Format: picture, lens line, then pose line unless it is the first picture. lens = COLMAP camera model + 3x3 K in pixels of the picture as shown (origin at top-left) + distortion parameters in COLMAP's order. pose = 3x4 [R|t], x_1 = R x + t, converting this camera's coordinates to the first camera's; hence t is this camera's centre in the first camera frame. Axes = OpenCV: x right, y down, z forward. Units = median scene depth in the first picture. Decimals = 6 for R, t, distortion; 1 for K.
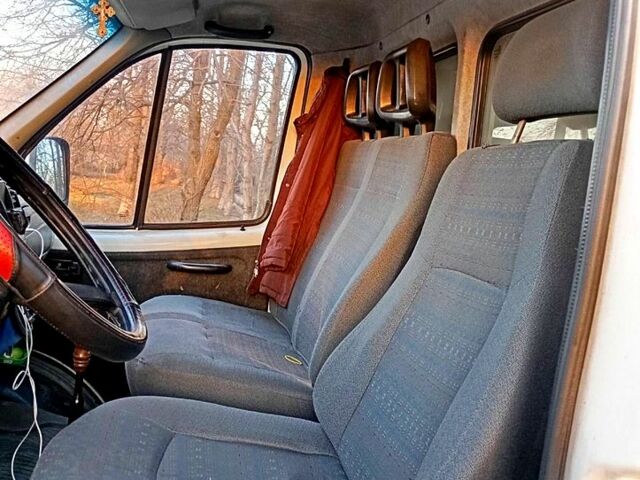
lens RADIAL K [[699.8, 0, 320.0], [0, 699.8, 240.0], [0, 0, 1]] dist [0.024876, 0.000355]
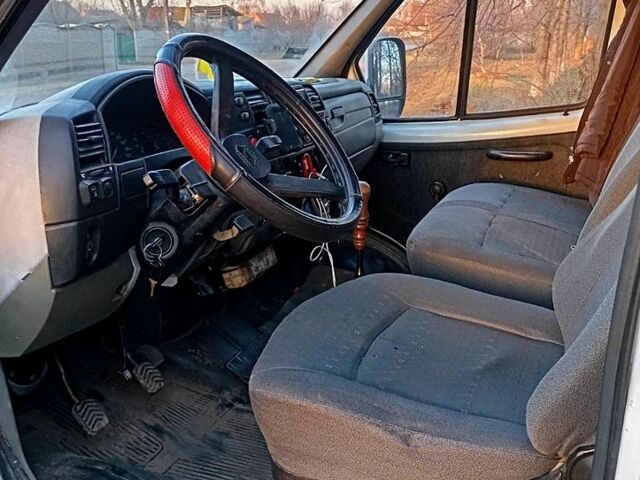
lens RADIAL K [[699.8, 0, 320.0], [0, 699.8, 240.0], [0, 0, 1]] dist [0.024876, 0.000355]
pose [[0.829083, 0.046025, -0.557228, 0.165809], [0.047096, 0.987316, 0.151621, -0.007191], [0.557138, -0.151949, 0.816400, -0.001010]]
